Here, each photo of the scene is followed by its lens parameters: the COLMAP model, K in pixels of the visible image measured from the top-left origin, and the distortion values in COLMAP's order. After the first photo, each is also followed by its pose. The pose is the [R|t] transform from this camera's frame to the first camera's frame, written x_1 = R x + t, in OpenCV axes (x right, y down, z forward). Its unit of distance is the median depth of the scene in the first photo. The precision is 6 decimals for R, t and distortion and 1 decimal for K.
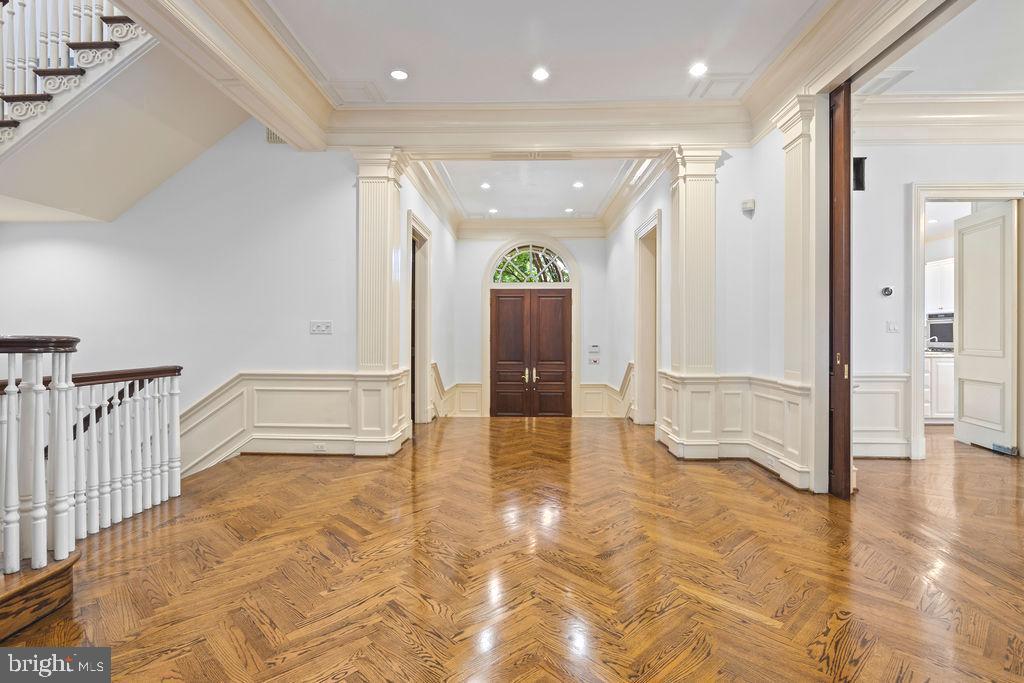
lens RADIAL K [[523.5, 0, 517.0], [0, 523.5, 338.0], [0, 0, 1]] dist [-0.011271, -0.000861]
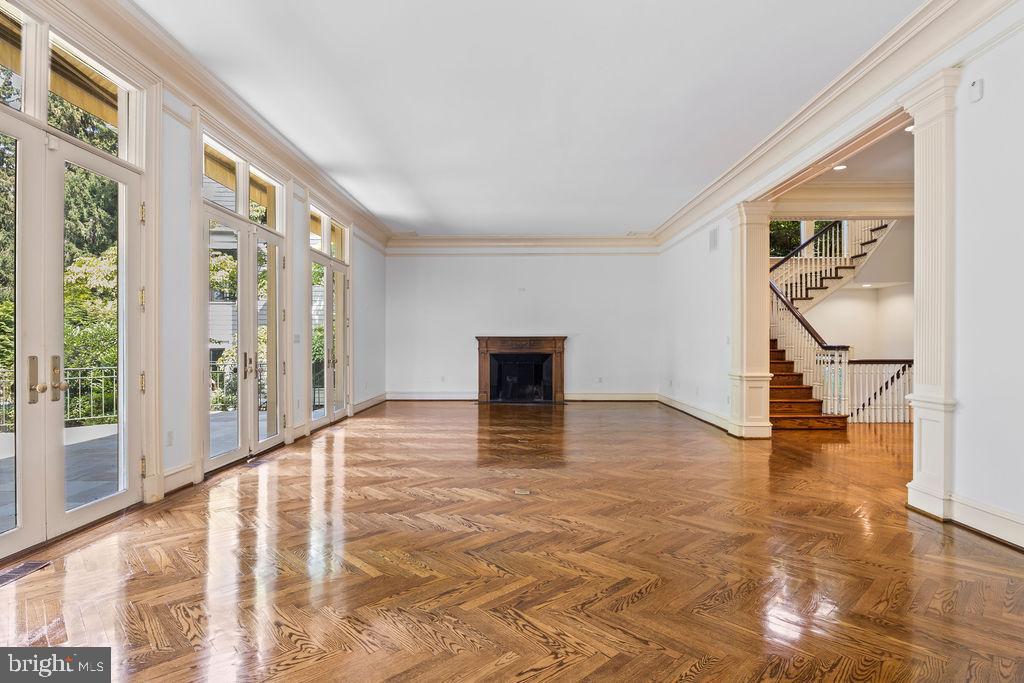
lens RADIAL K [[506.7, 0, 512.0], [0, 506.7, 341.5], [0, 0, 1]] dist [-0.014177, -0.000362]
pose [[0.004560, -0.004229, -0.999981, 1.024146], [-0.004430, 0.999981, -0.004249, -0.002296], [0.999980, 0.004449, 0.004541, -0.486471]]
